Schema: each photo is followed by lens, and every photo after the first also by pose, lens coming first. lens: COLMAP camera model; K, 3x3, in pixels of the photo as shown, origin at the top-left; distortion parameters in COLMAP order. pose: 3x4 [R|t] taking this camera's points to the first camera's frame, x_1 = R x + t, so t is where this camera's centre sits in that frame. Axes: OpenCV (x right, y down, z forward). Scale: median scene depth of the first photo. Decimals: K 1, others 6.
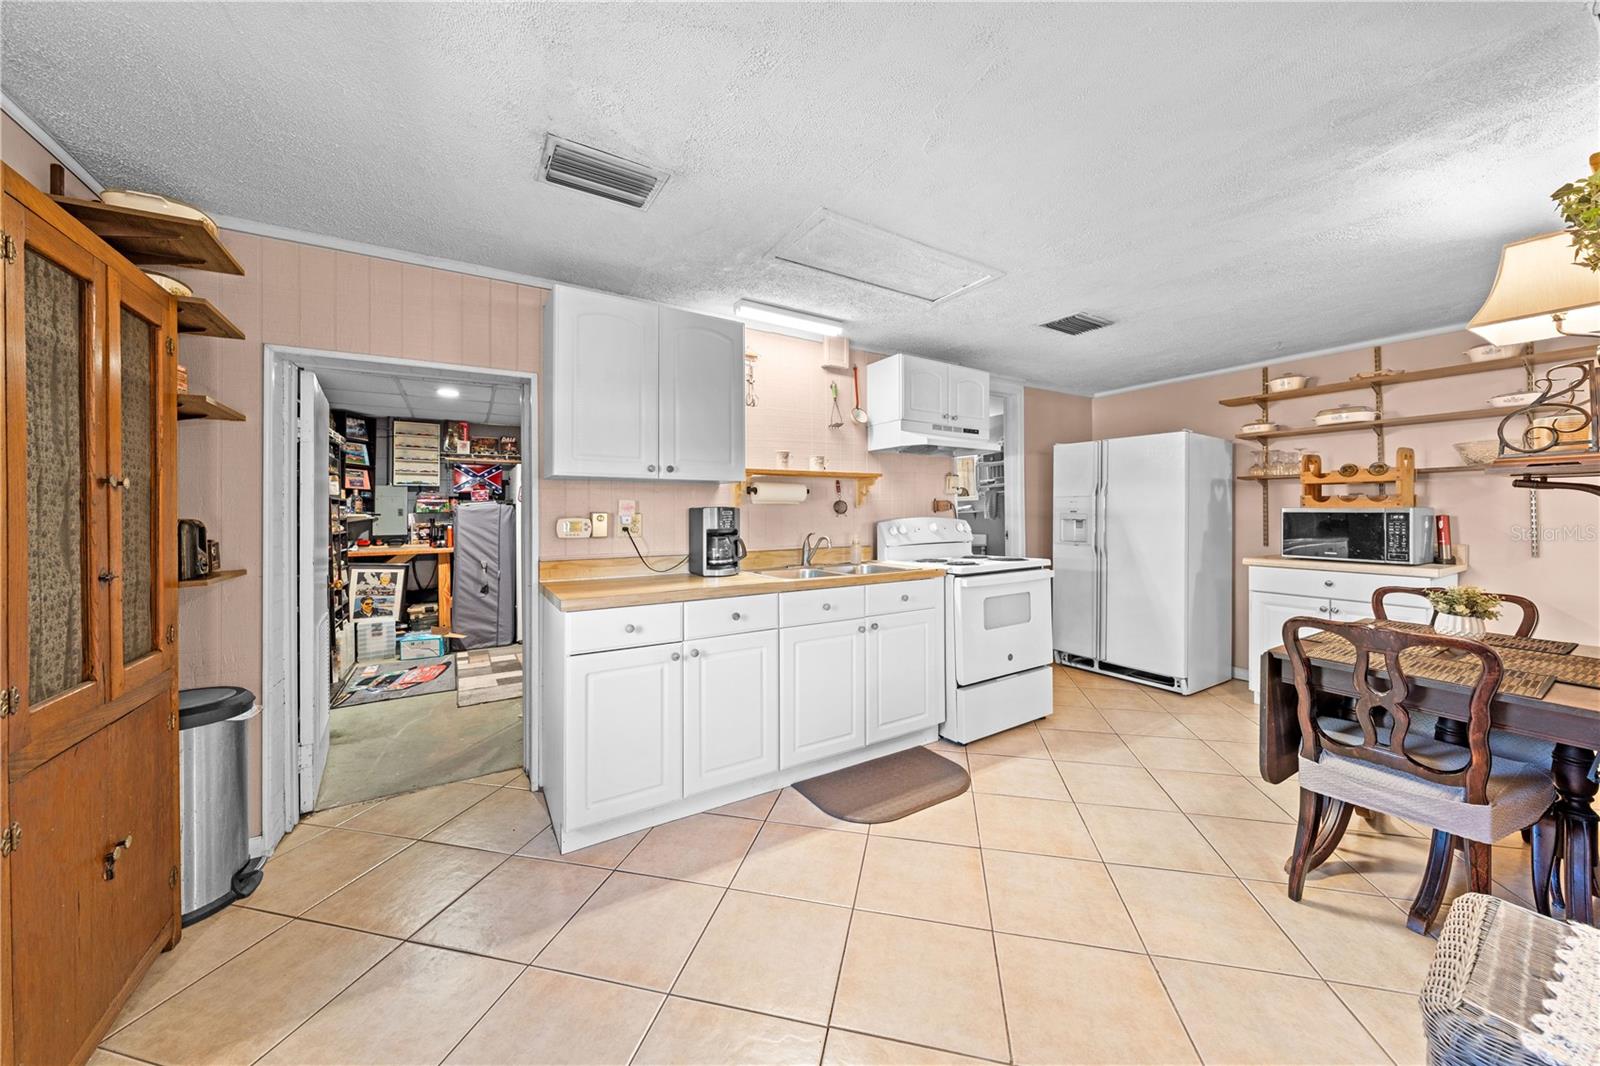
lens RADIAL K [[546.1, 0, 798.2], [0, 546.1, 512.3], [0, 0, 1]] dist [-0.000758, -0.000068]
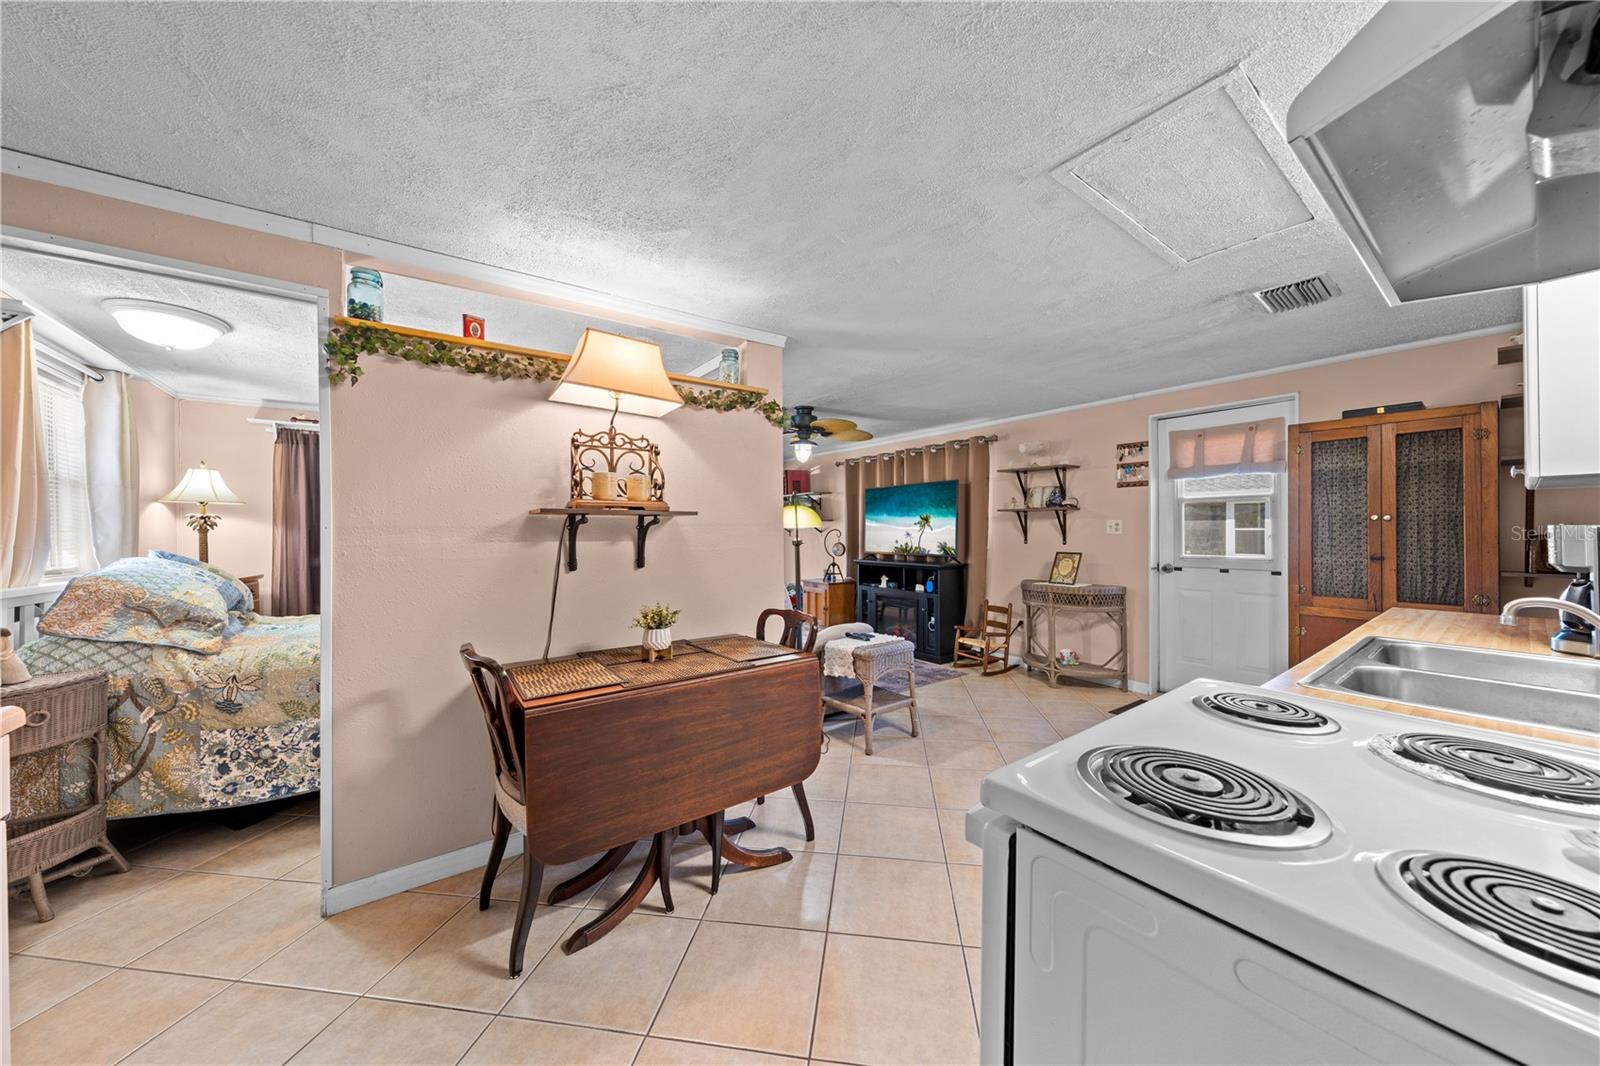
lens RADIAL K [[546.1, 0, 792.4], [0, 546.1, 529.9], [0, 0, 1]] dist [-0.000758, -0.000068]
pose [[-0.996344, 0.010895, -0.084736, 0.570020], [0.011278, 0.999928, -0.004049, -0.009871], [0.084686, -0.004990, -0.996395, 1.236895]]
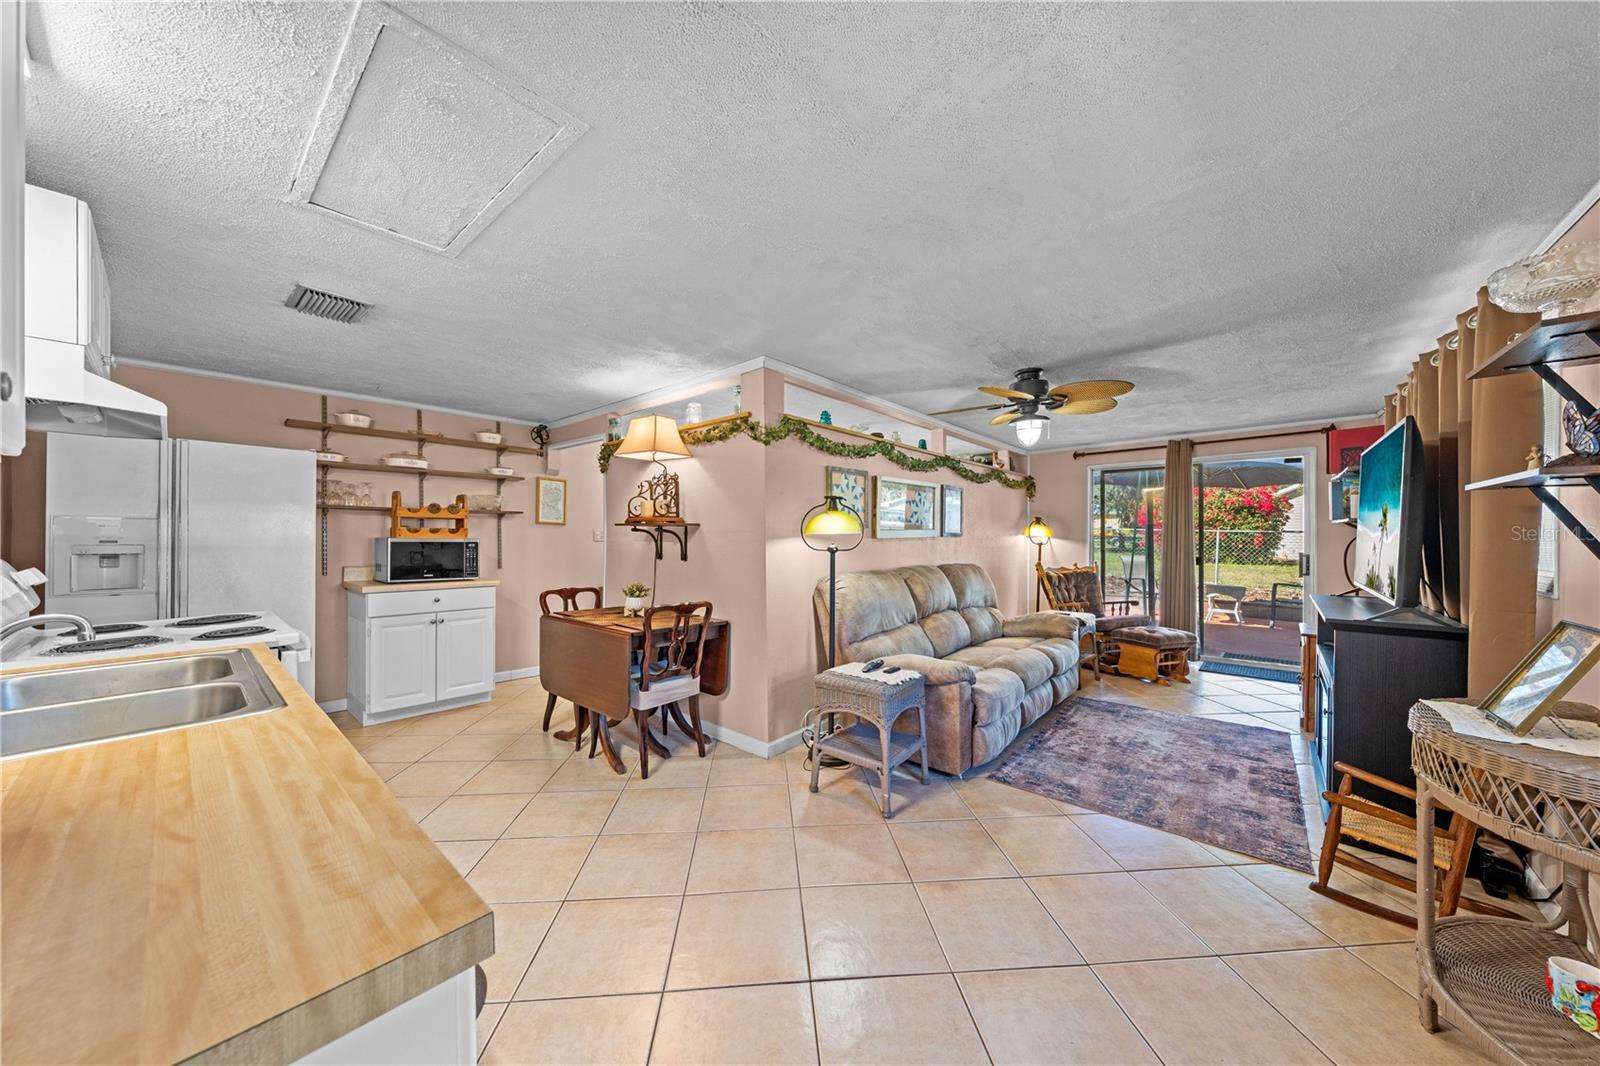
lens RADIAL K [[546.1, 0, 807.7], [0, 546.1, 539.4], [0, 0, 1]] dist [-0.000758, -0.000068]
pose [[-0.309093, -0.002864, 0.951027, -0.438963], [-0.003646, 0.999992, 0.001827, -0.010320], [-0.951025, -0.002903, -0.309101, 0.564570]]
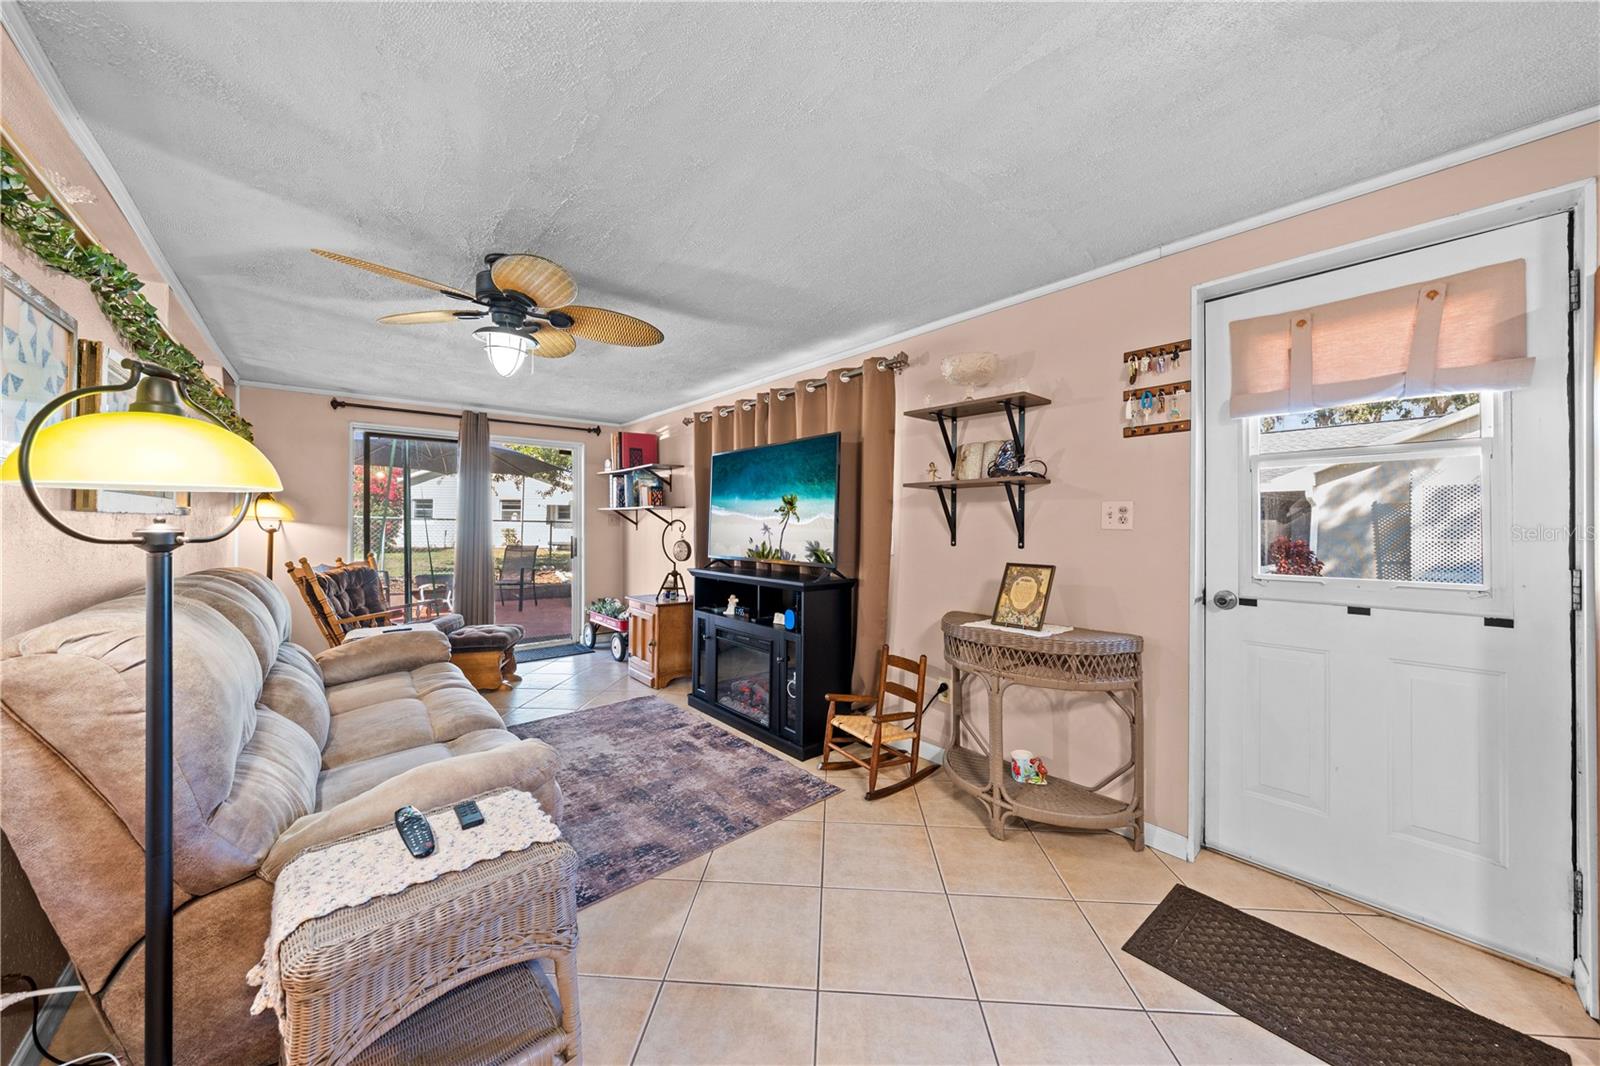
lens RADIAL K [[546.1, 0, 789.3], [0, 546.1, 526.7], [0, 0, 1]] dist [-0.000758, -0.000068]
pose [[-0.987479, 0.000323, -0.157749, 0.177581], [0.001057, 0.999989, -0.004572, 0.003201], [0.157746, -0.004682, -0.987469, 0.571362]]
